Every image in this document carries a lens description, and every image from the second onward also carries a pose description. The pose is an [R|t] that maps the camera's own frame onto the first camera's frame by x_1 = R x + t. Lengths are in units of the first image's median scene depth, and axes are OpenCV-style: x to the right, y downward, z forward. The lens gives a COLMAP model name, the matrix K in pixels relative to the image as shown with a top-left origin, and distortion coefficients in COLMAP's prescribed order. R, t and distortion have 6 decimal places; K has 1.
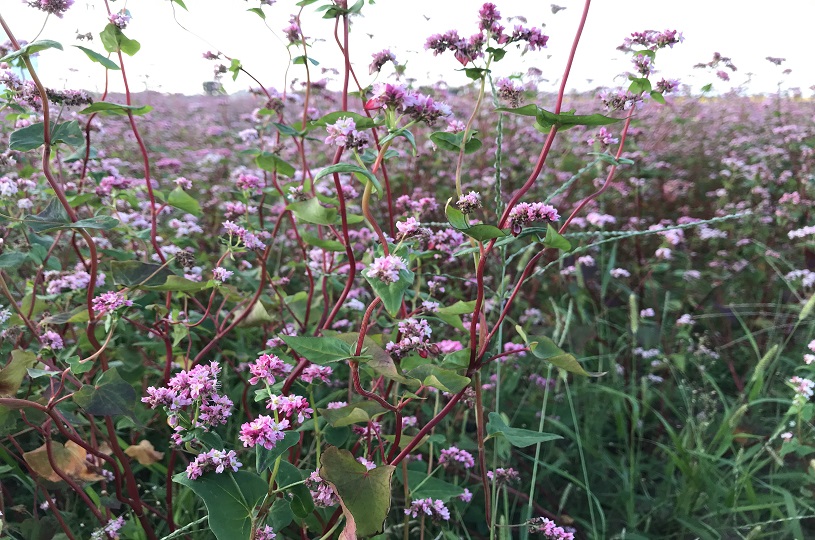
lens RADIAL K [[647.6, 0, 407.6], [0, 647.6, 270.2], [0, 0, 1]] dist [-0.011275, -0.008925]
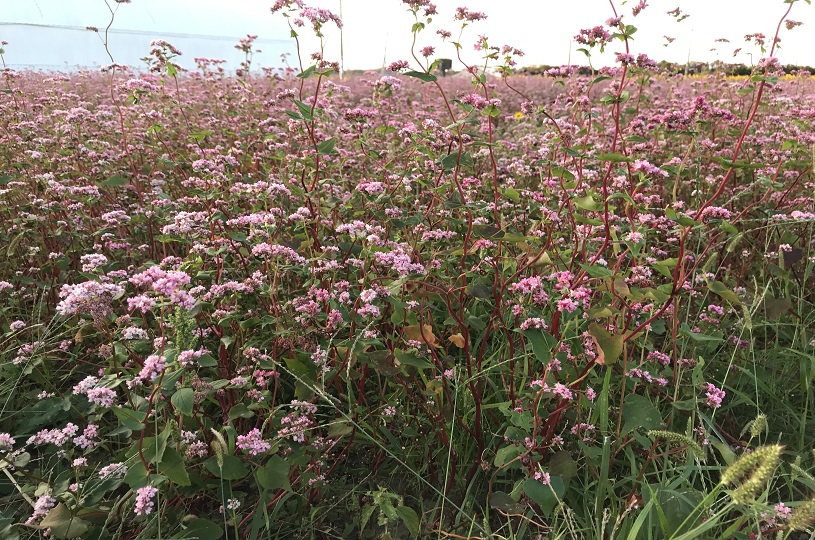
lens RADIAL K [[647.6, 0, 406.4], [0, 647.6, 268.2], [0, 0, 1]] dist [-0.011275, -0.008925]
pose [[0.944832, 0.088181, -0.315462, -0.041963], [-0.075956, 0.995813, 0.050865, 0.040022], [0.318627, -0.024098, 0.947574, -0.953236]]
